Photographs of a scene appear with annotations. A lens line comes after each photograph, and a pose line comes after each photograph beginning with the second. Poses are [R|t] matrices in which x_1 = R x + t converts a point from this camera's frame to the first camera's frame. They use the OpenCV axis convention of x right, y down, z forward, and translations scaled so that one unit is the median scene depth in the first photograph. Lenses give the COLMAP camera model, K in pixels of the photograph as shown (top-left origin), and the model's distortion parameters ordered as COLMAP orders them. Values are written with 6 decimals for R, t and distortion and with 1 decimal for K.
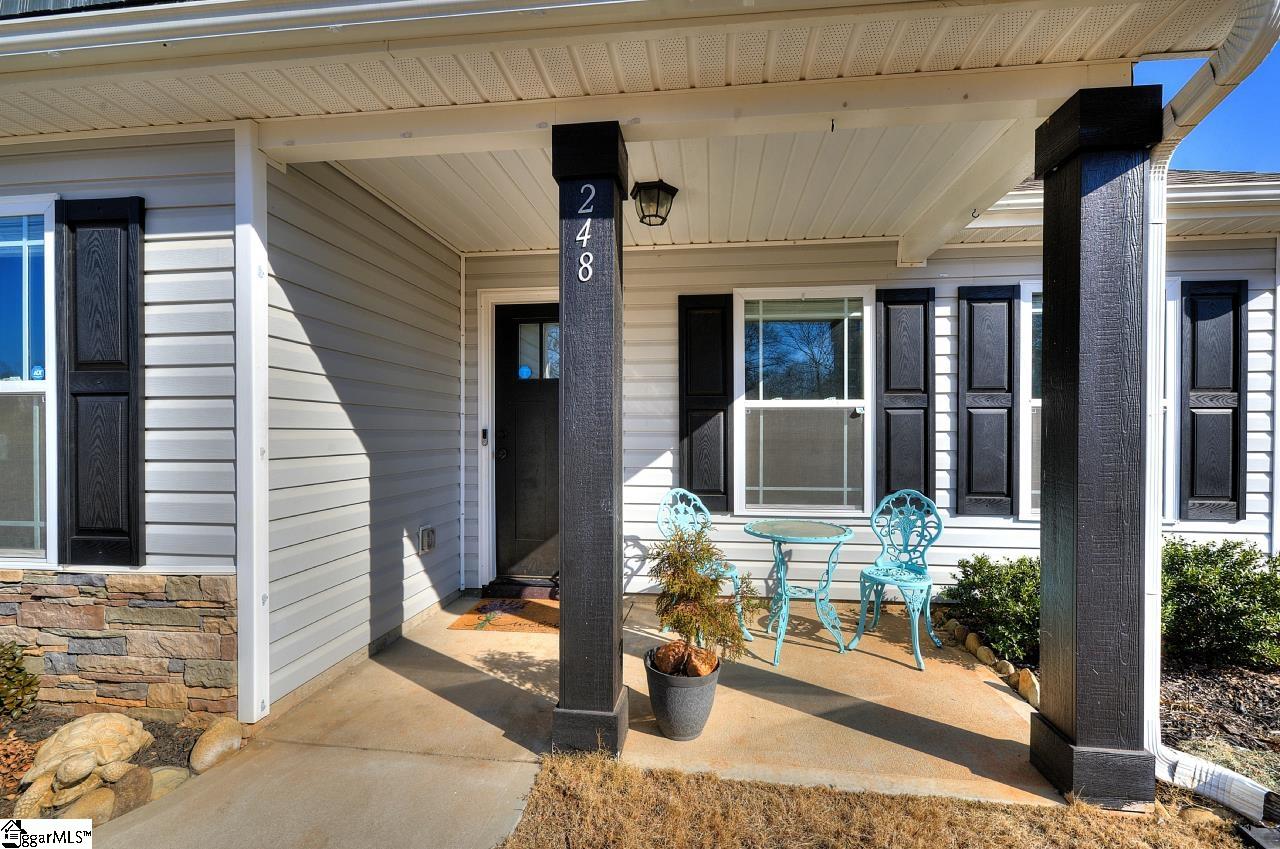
lens RADIAL K [[558.0, 0, 635.3], [0, 558.0, 431.4], [0, 0, 1]] dist [0.011817, 0.000636]
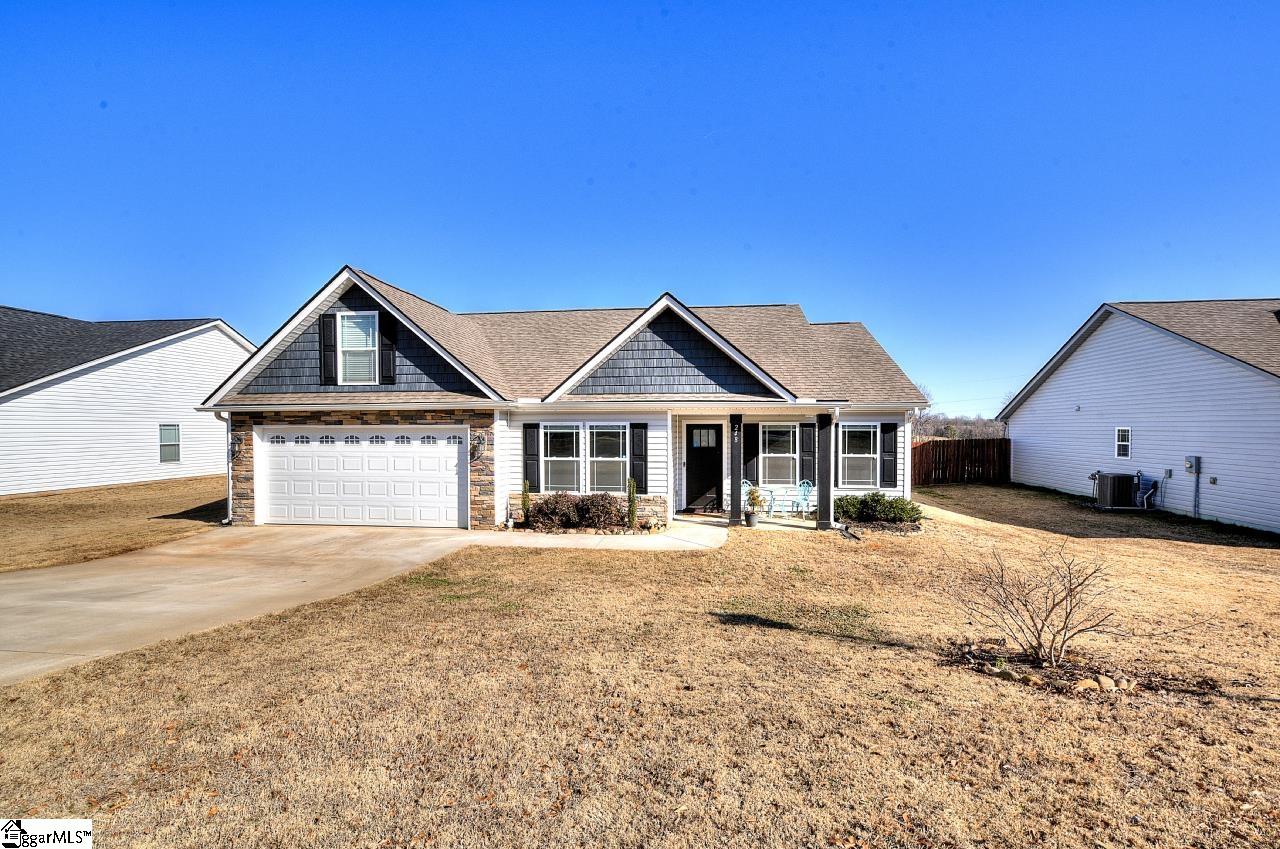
lens RADIAL K [[558.0, 0, 647.4], [0, 558.0, 428.0], [0, 0, 1]] dist [0.011817, 0.000636]
pose [[0.999913, -0.001262, 0.013113, -0.582645], [0.001216, 0.999993, 0.003540, -0.239756], [-0.013118, -0.003523, 0.999908, -2.544066]]
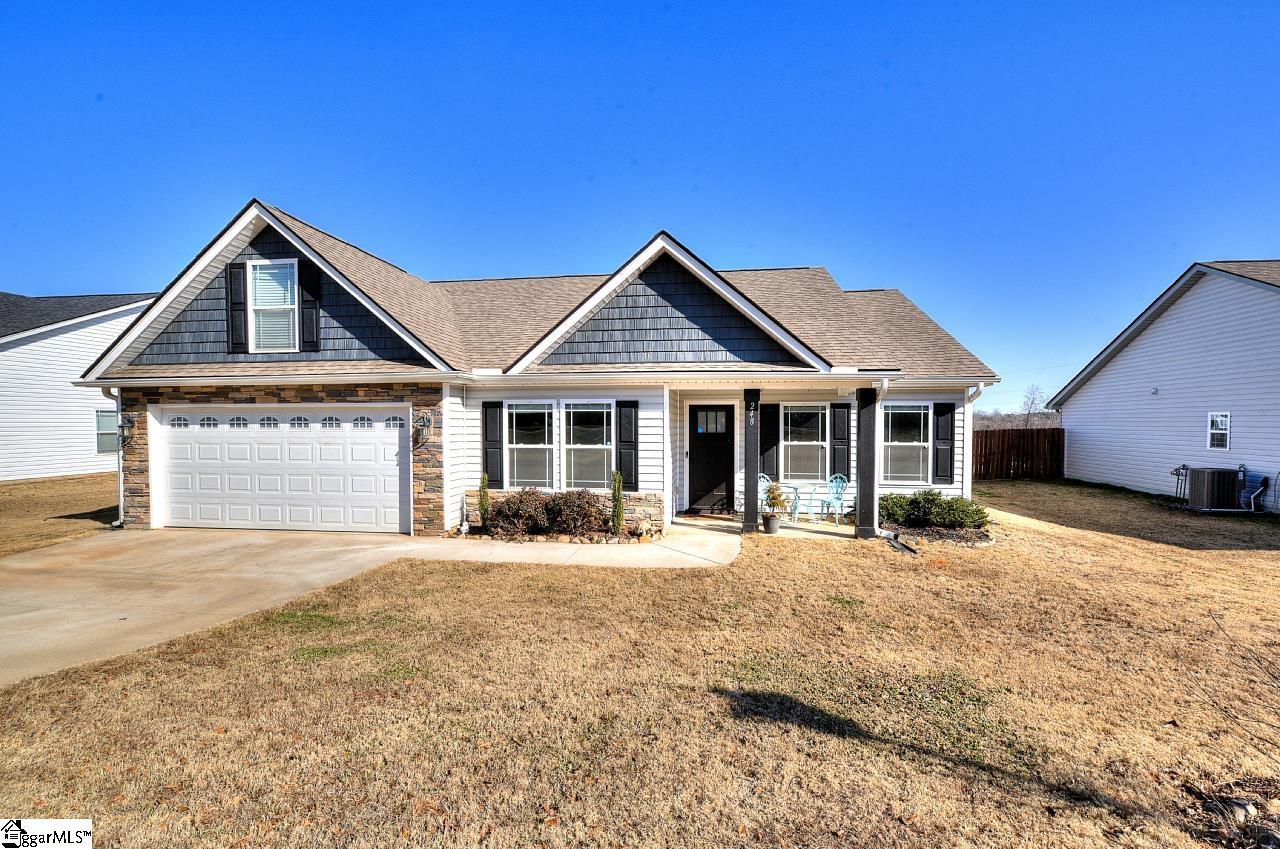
lens RADIAL K [[558.0, 0, 646.6], [0, 558.0, 427.3], [0, 0, 1]] dist [0.011817, 0.000636]
pose [[0.999984, -0.000157, -0.005733, -0.489765], [0.000217, 0.999947, 0.010300, -0.163808], [0.005731, -0.010302, 0.999931, -1.857490]]
